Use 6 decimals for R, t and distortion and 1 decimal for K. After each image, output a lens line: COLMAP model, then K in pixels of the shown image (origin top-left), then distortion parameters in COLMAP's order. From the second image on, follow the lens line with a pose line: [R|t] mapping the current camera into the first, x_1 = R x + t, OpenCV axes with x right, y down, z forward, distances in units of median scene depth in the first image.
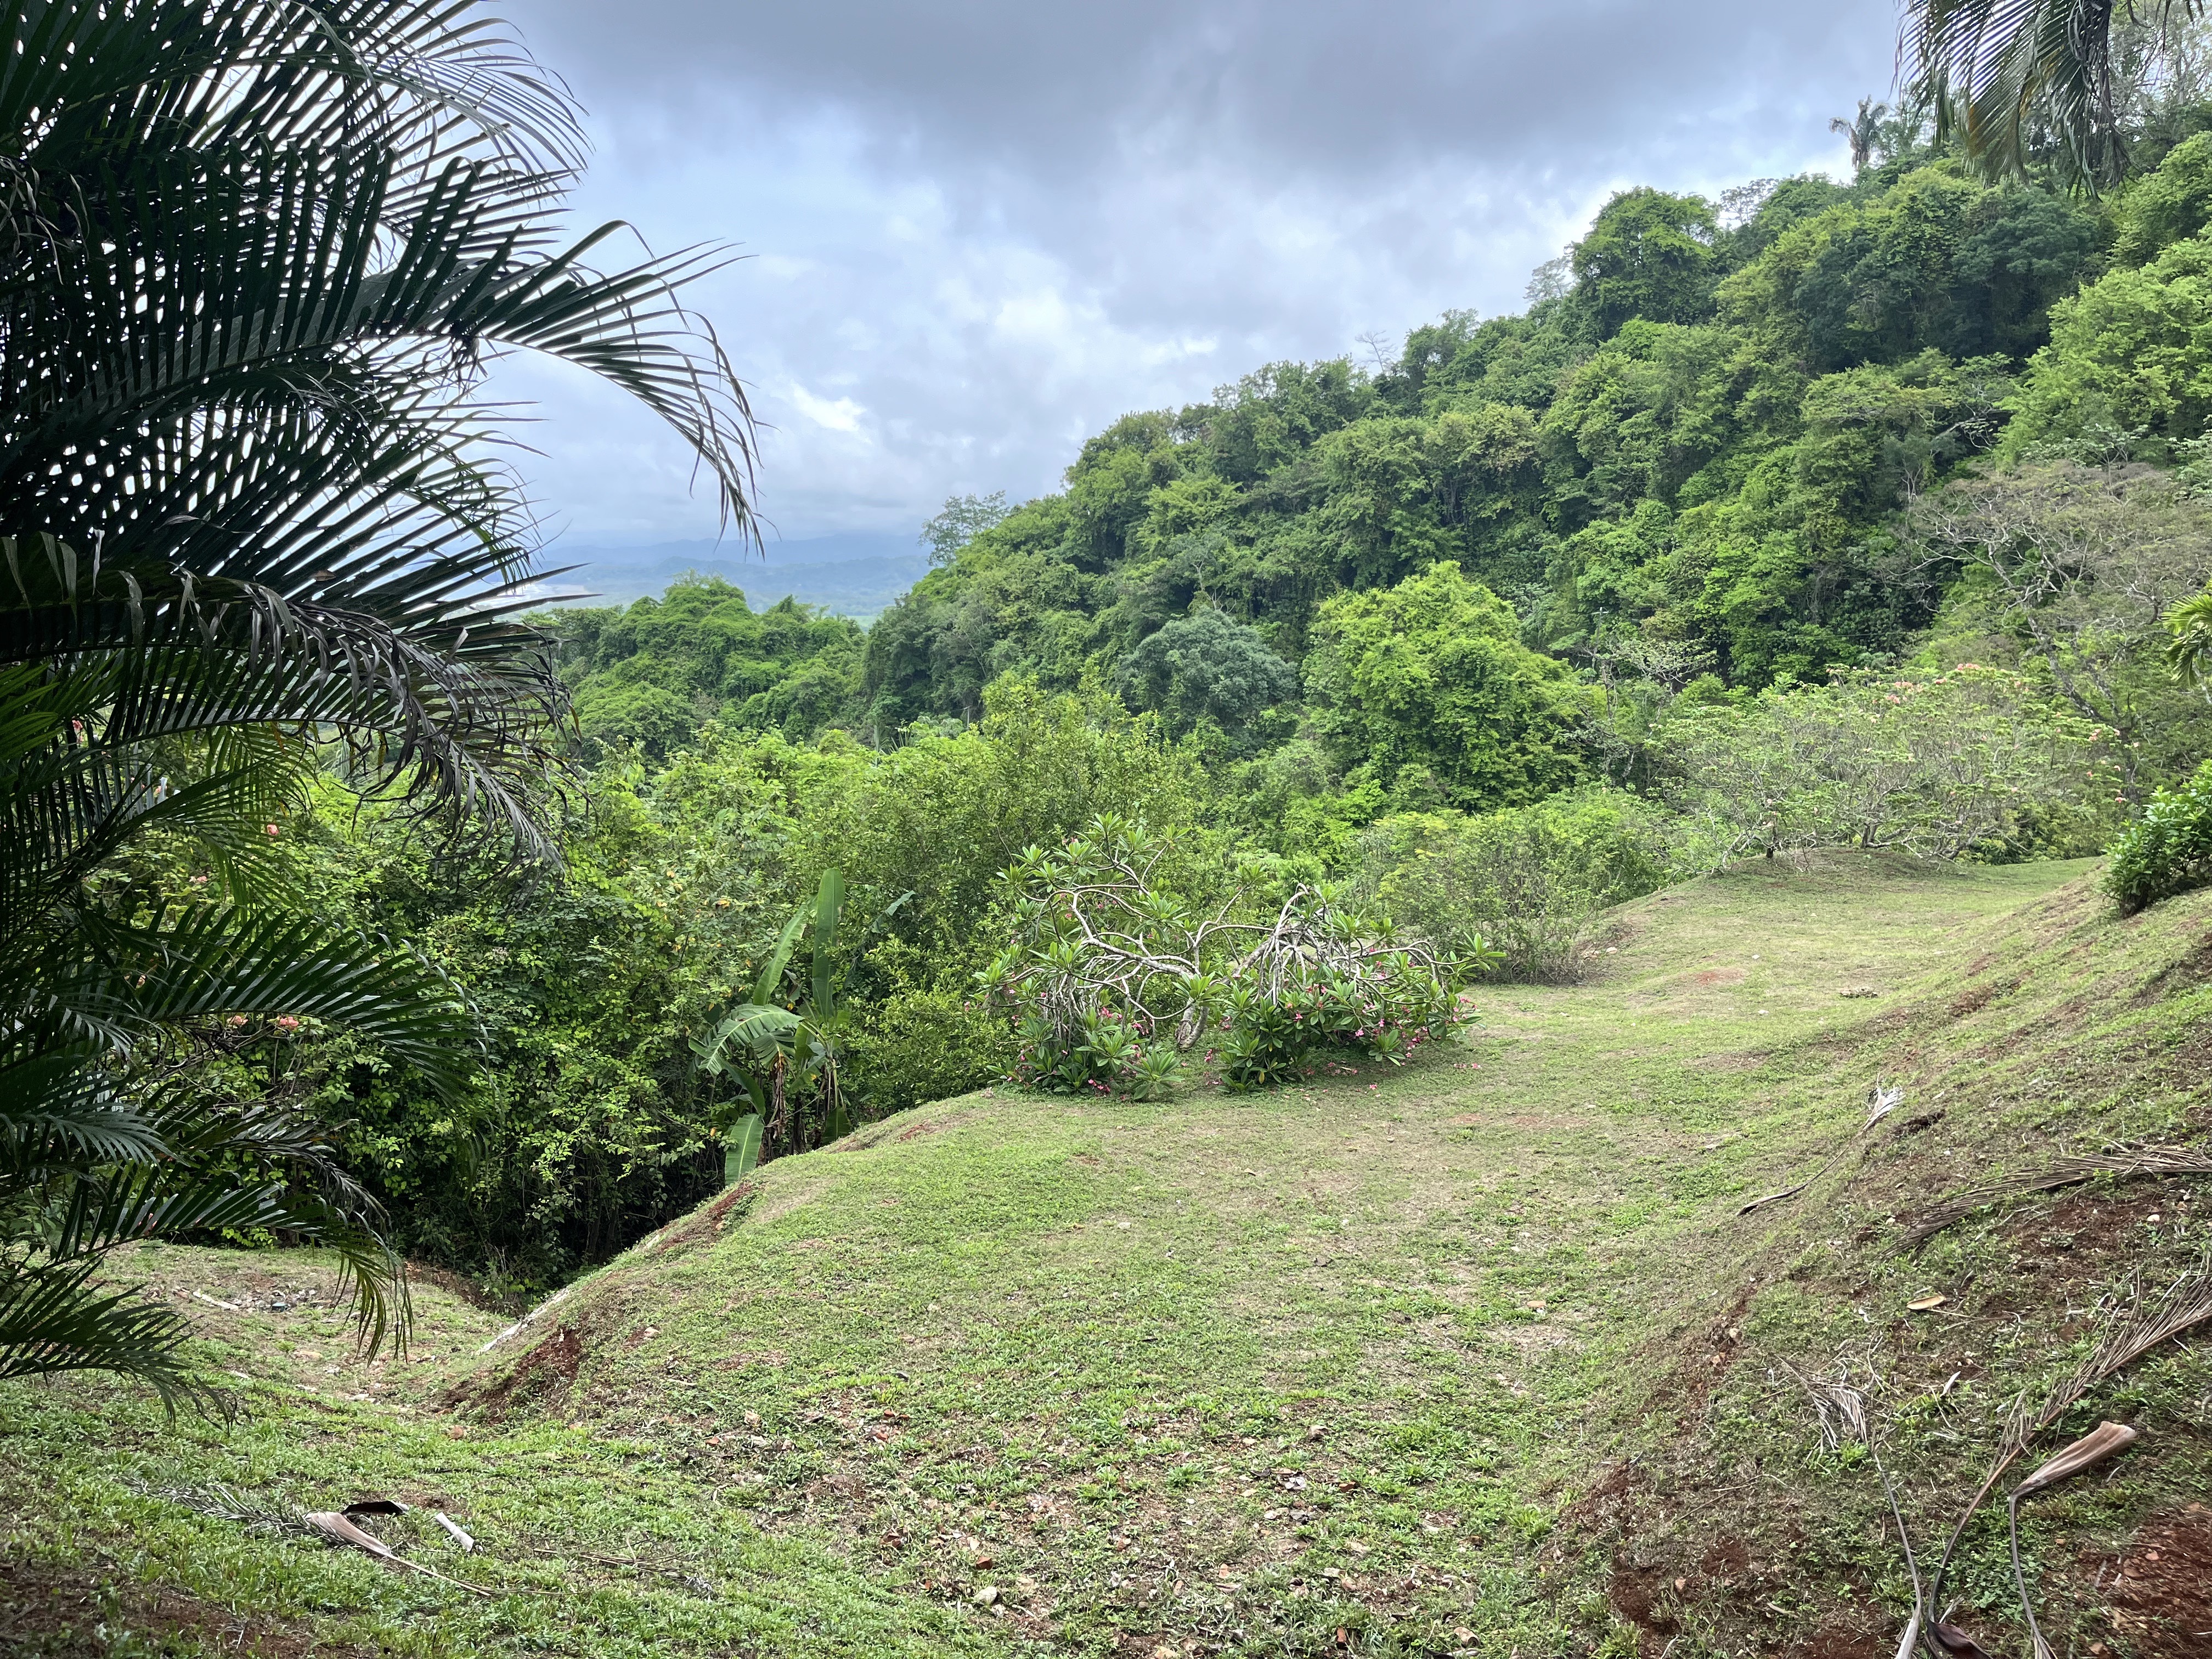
lens RADIAL K [[1681.3, 0, 1109.5], [0, 1681.3, 840.2], [0, 0, 1]] dist [0.058843, -0.075659]
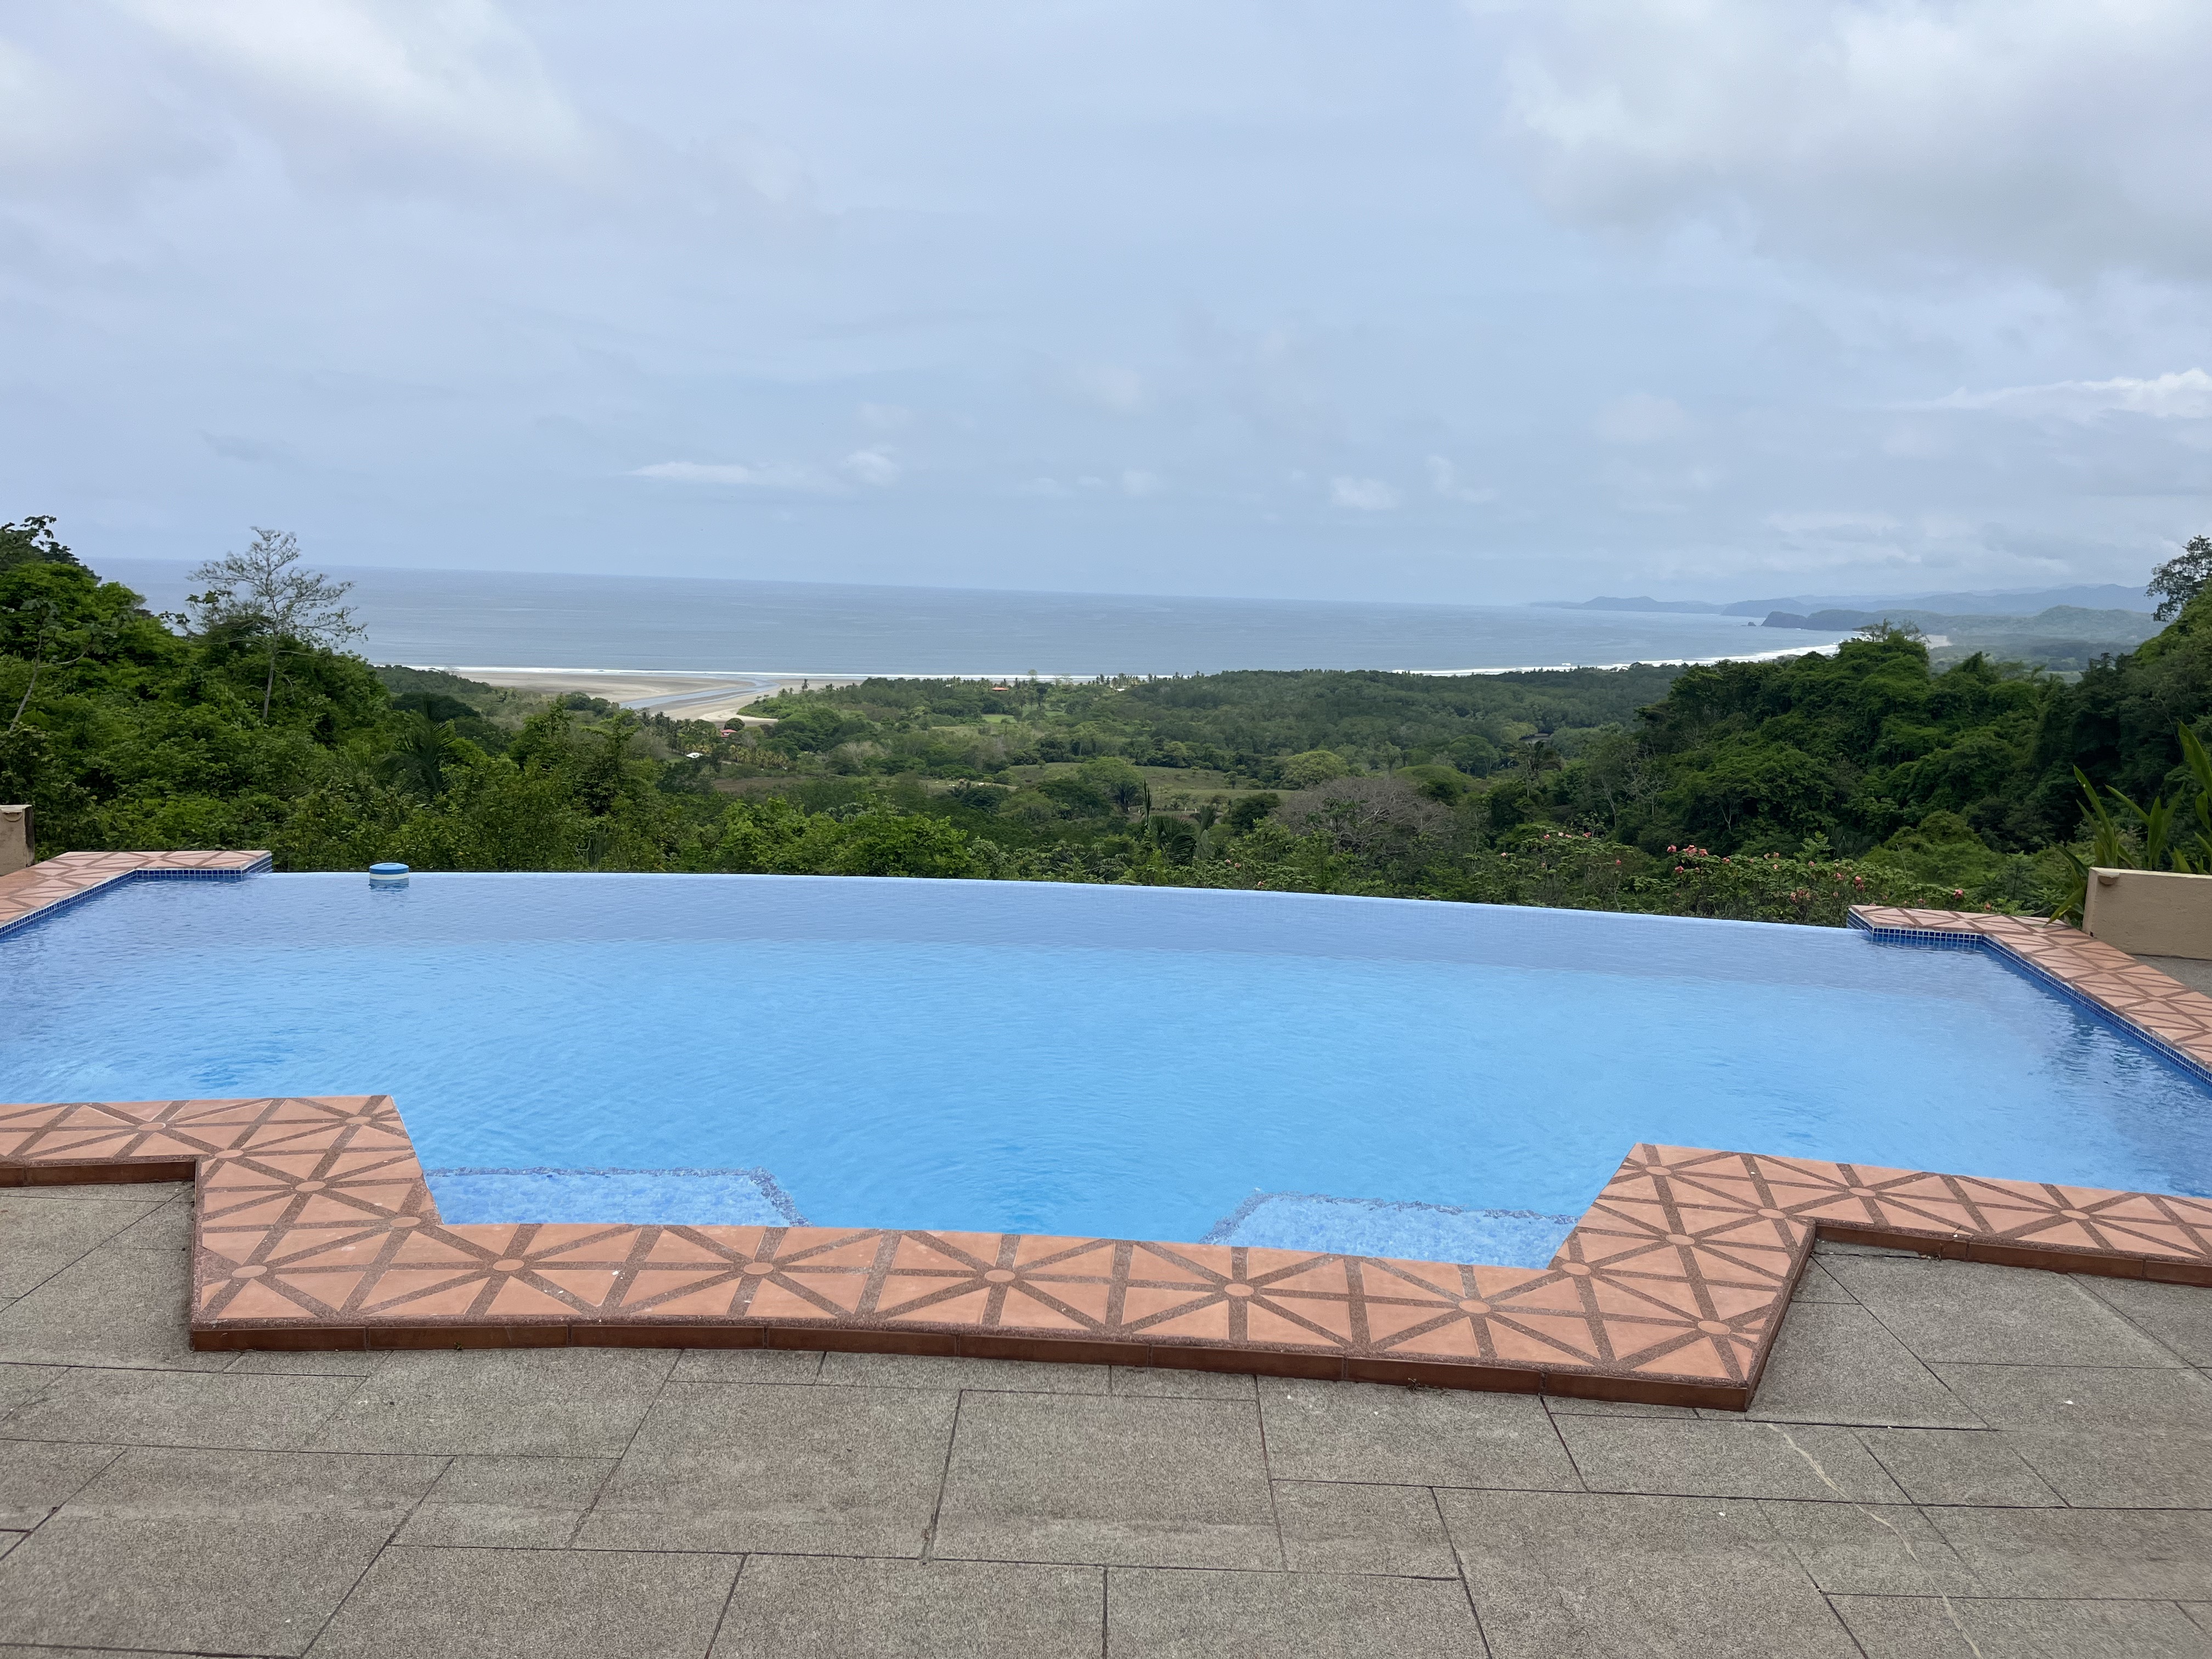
lens RADIAL K [[1681.3, 0, 1112.6], [0, 1681.3, 843.7], [0, 0, 1]] dist [0.058843, -0.075659]
pose [[0.733981, 0.099327, -0.671868, 0.101250], [-0.117483, 0.992904, 0.018443, -0.012384], [0.668932, 0.065396, 0.740442, 0.063226]]
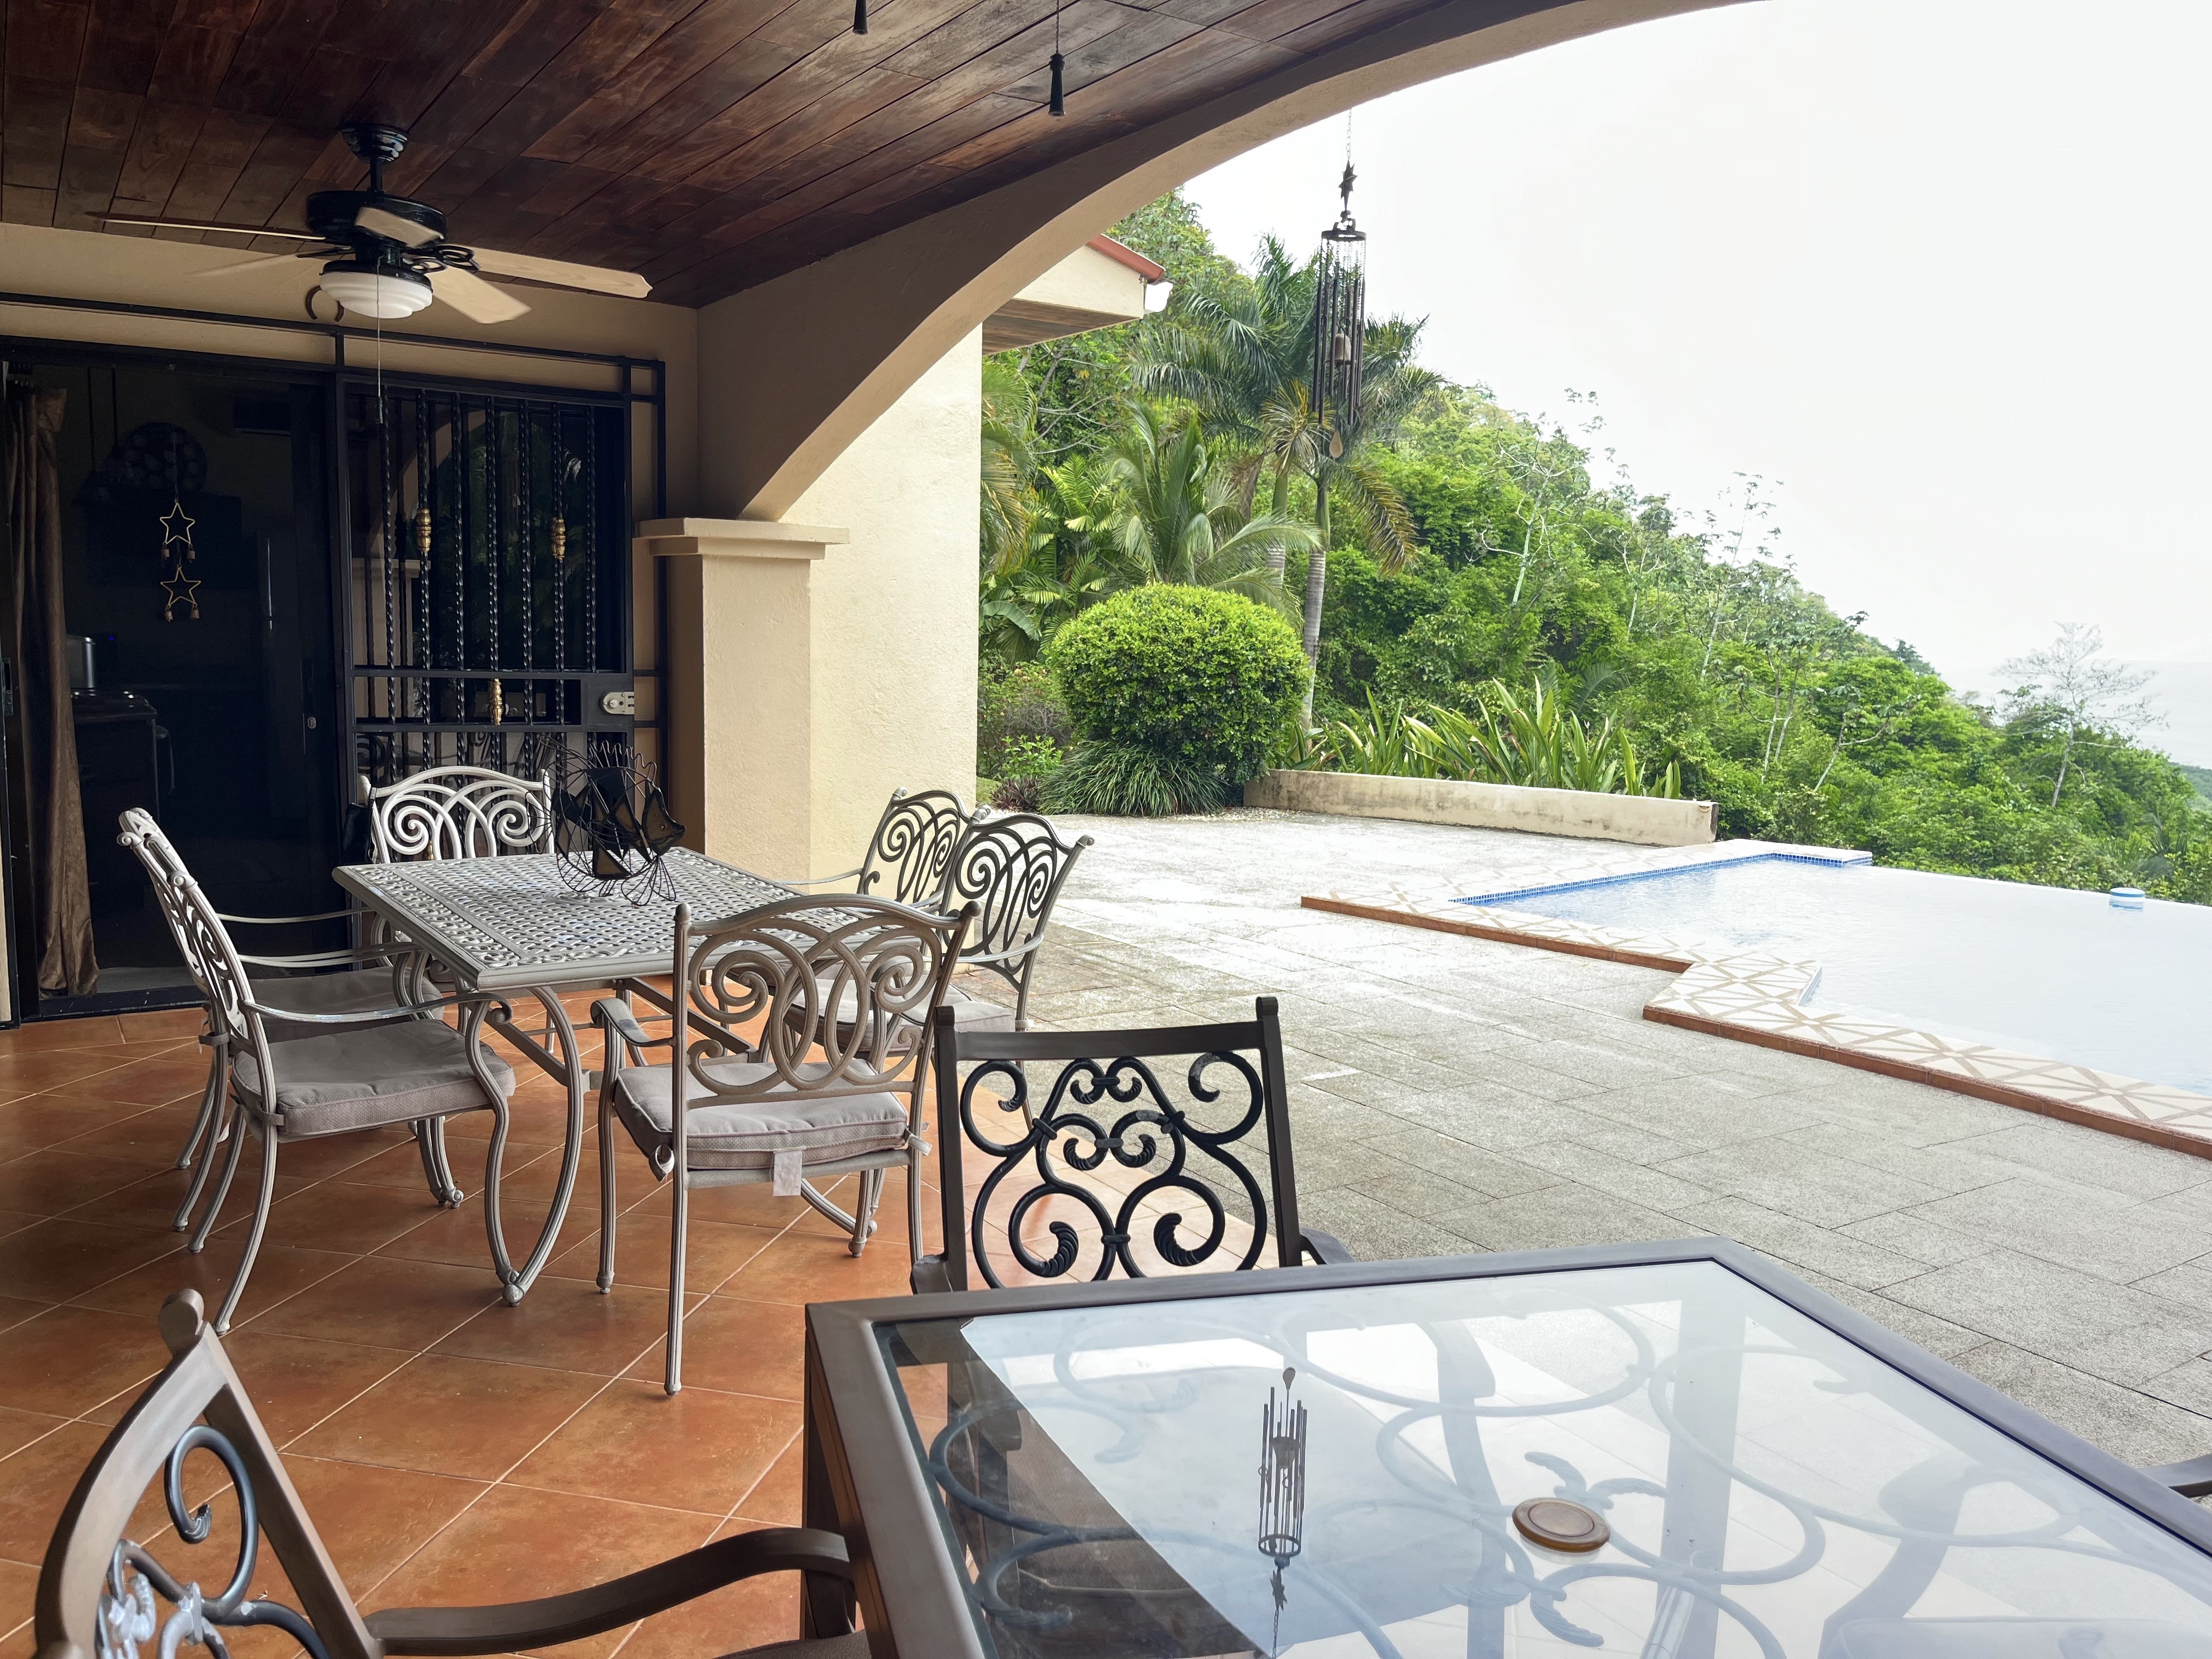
lens RADIAL K [[1681.3, 0, 1096.3], [0, 1681.3, 875.7], [0, 0, 1]] dist [0.058843, -0.075659]
pose [[-0.167134, 0.111282, -0.979634, 0.116142], [-0.180038, 0.973459, 0.141296, -0.011623], [0.969357, 0.199986, -0.142663, 0.063641]]
